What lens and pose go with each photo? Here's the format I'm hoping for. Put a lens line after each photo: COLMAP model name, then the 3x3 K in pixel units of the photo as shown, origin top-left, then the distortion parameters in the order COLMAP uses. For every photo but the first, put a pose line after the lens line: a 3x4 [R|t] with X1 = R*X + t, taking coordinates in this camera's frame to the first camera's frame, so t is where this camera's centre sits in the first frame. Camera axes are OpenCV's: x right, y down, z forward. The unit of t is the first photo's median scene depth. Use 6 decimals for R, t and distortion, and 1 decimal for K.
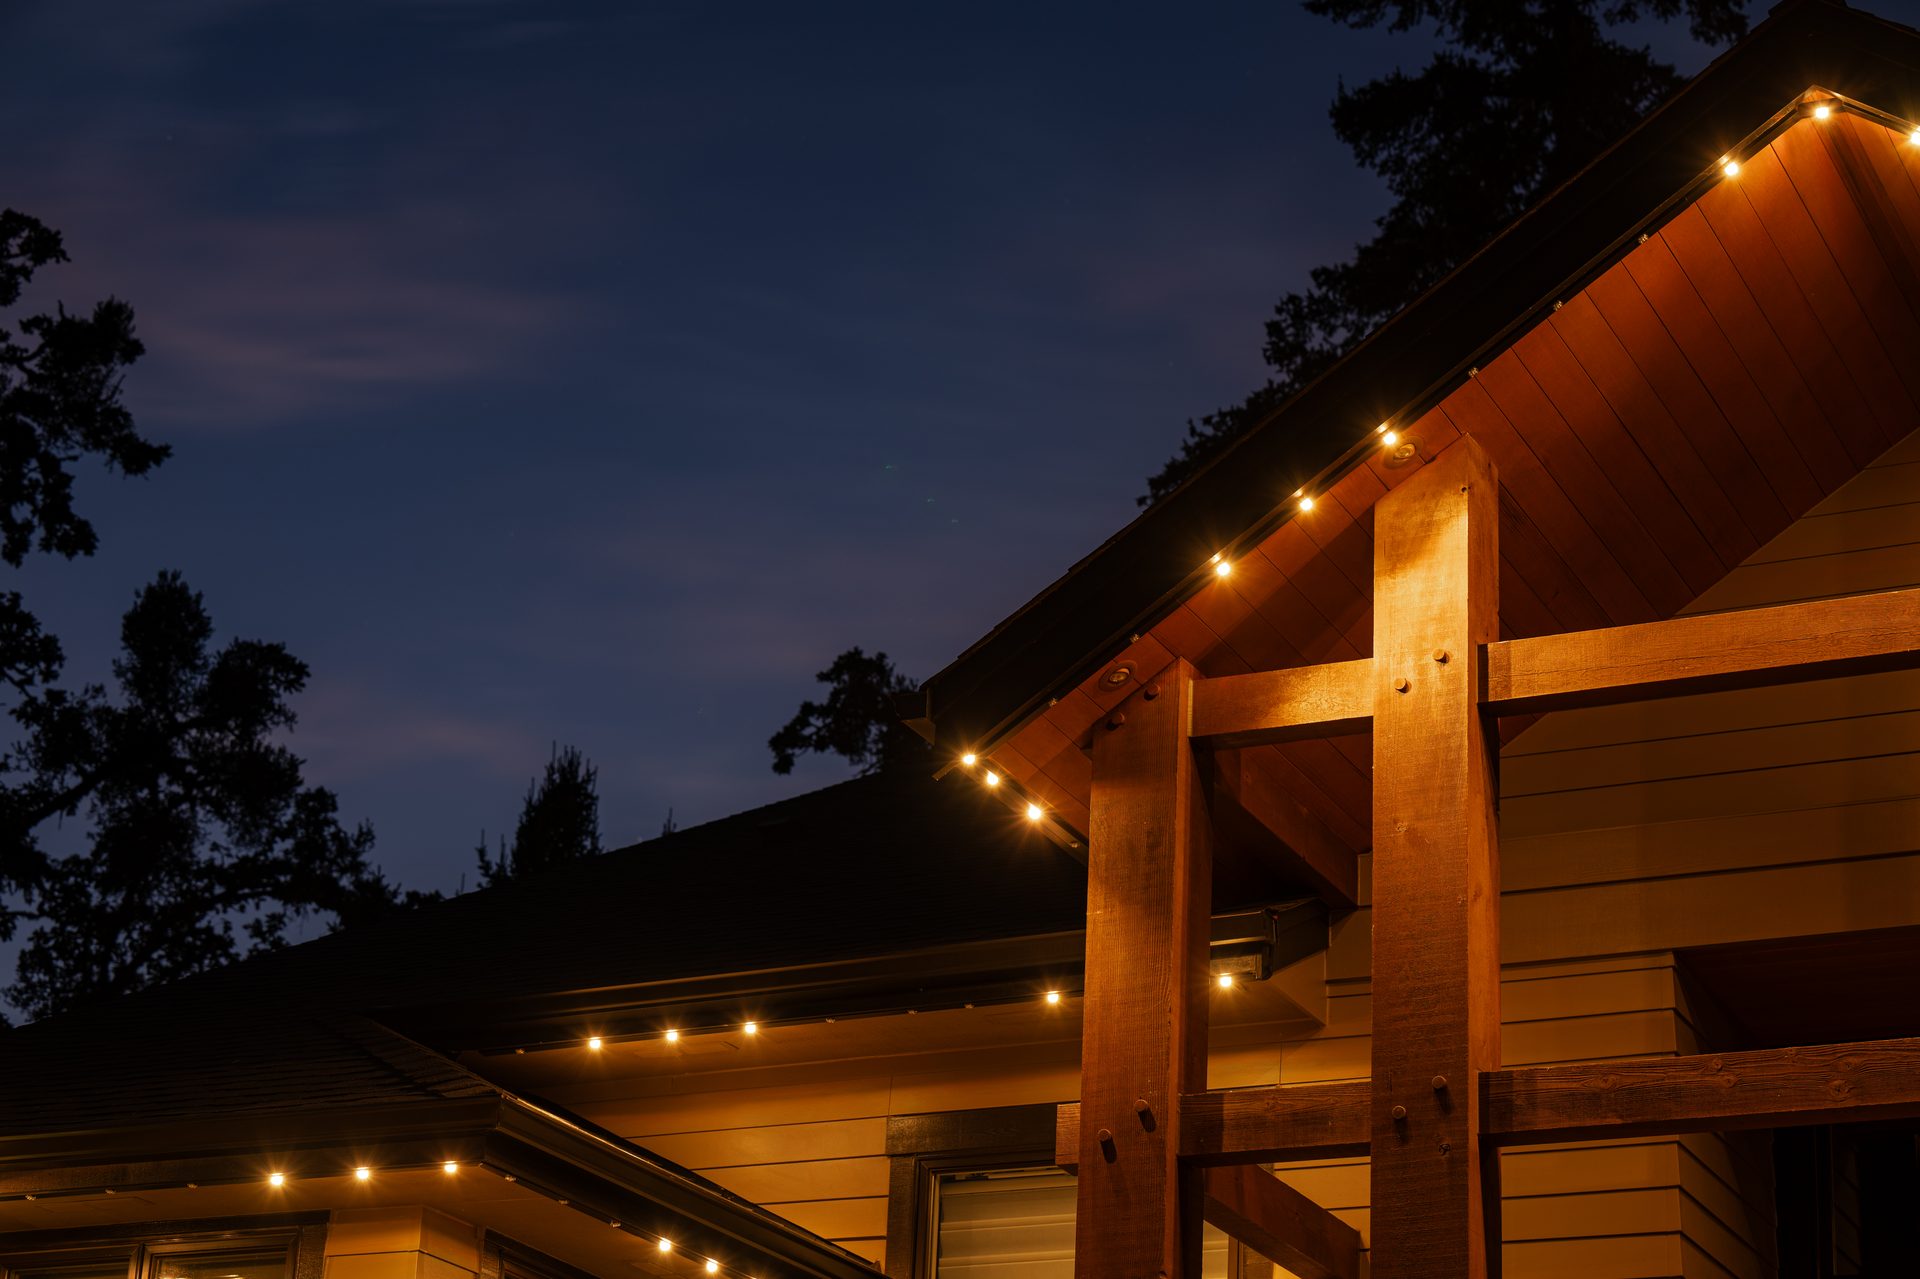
lens RADIAL K [[3853.7, 0, 960.0], [0, 3853.7, 639.5], [0, 0, 1]] dist [-0.021773, -0.150040]
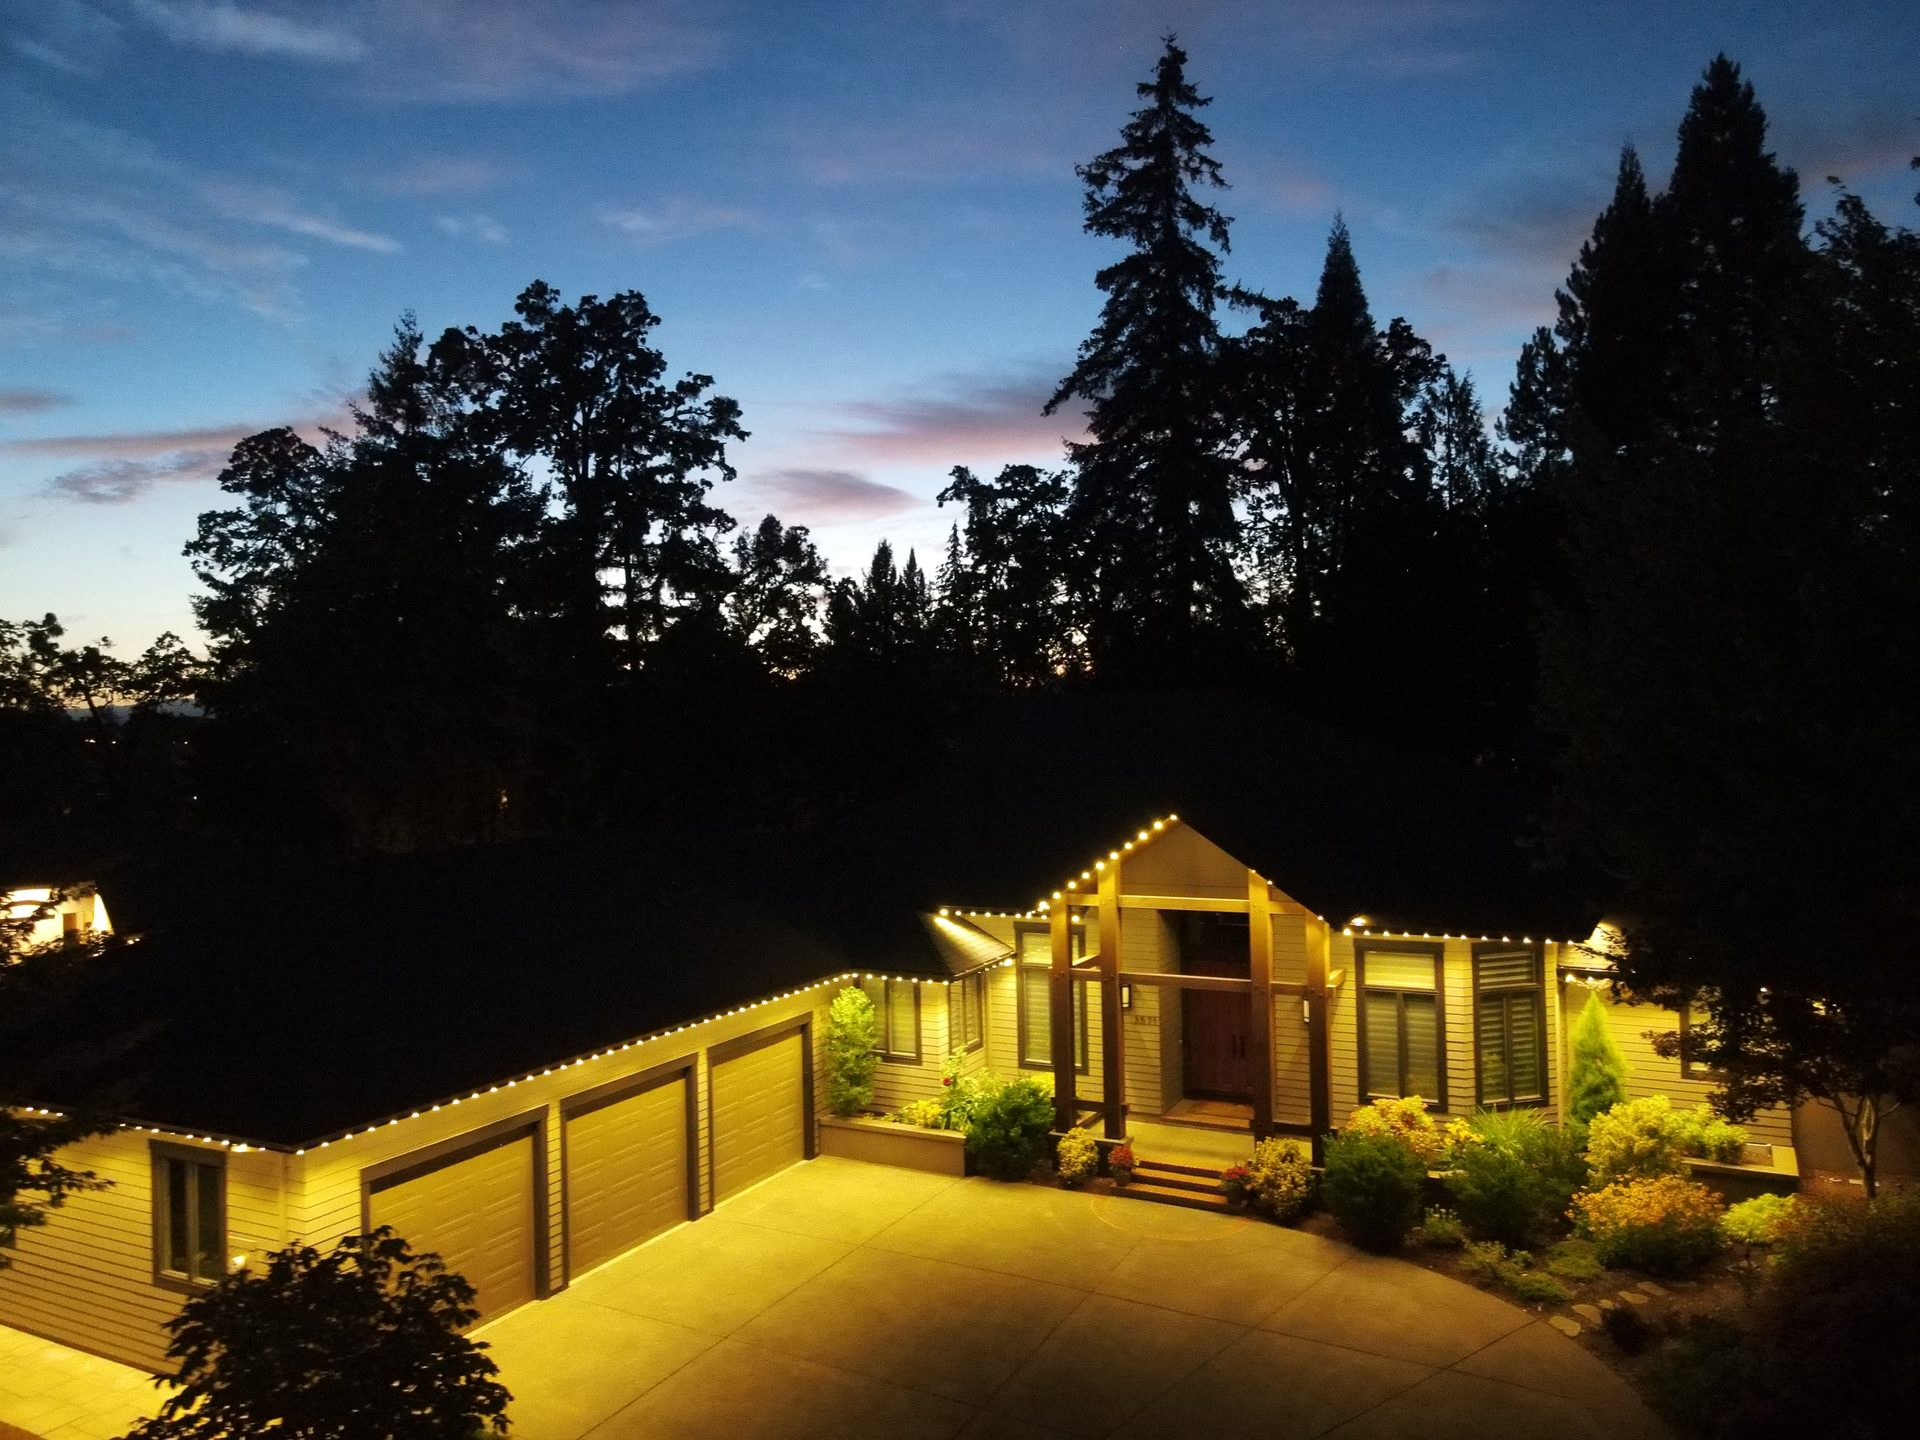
lens RADIAL K [[1367.5, 0, 960.0], [0, 1367.5, 720.0], [0, 0, 1]] dist [-0.001761, -0.000495]
pose [[0.996689, -0.070685, -0.040182, 0.006084], [0.080465, 0.928481, 0.362559, -0.267728], [0.011681, -0.364592, 0.931094, -0.224451]]
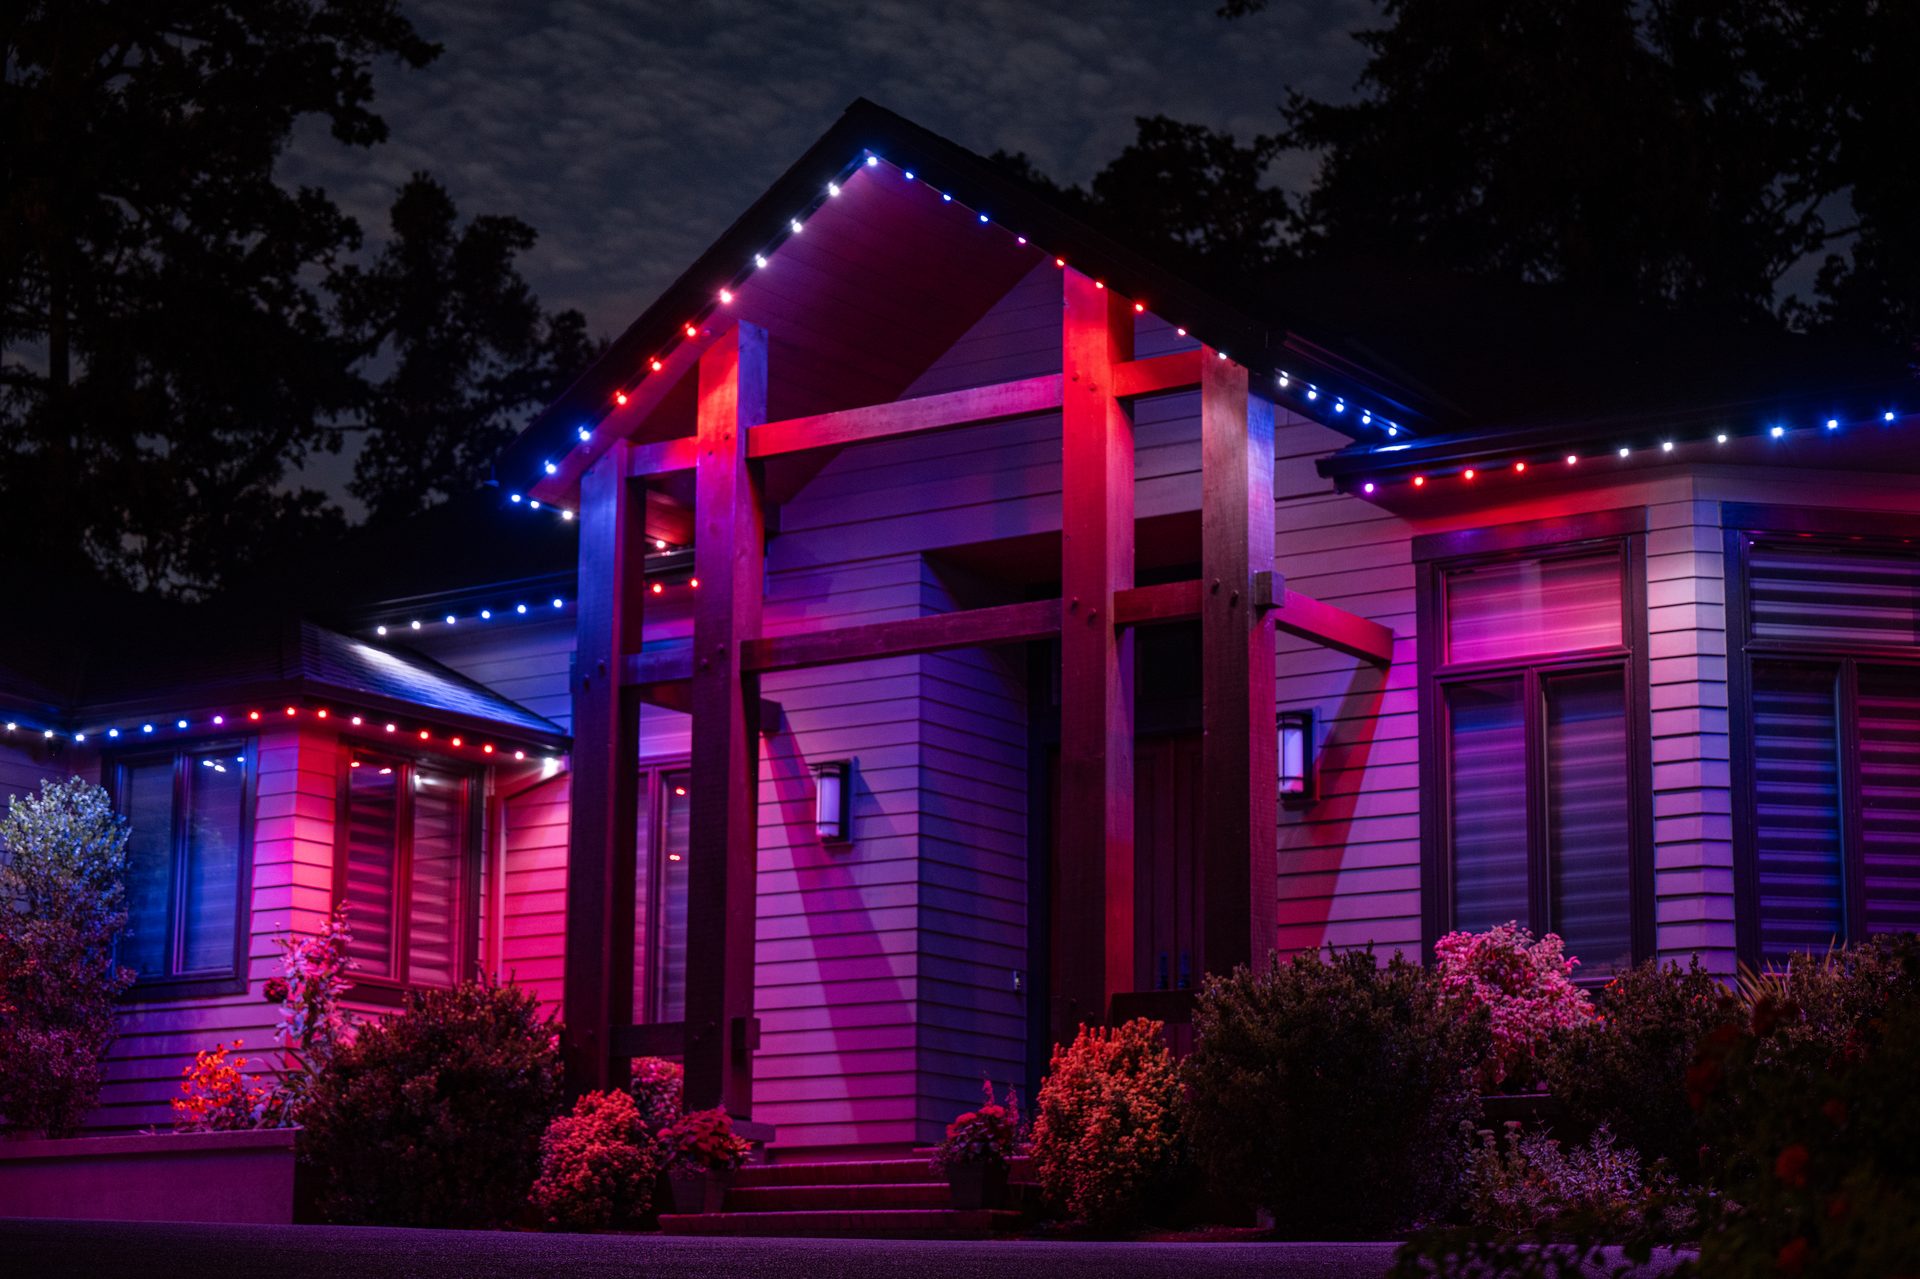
lens RADIAL K [[3728.8, 0, 960.0], [0, 3728.8, 639.5], [0, 0, 1]] dist [0.216193, -3.464454]
pose [[0.987983, -0.066588, -0.139483, 0.141520], [0.090163, 0.981278, 0.170186, -0.059066], [0.125539, -0.180717, 0.975490, -0.256039]]
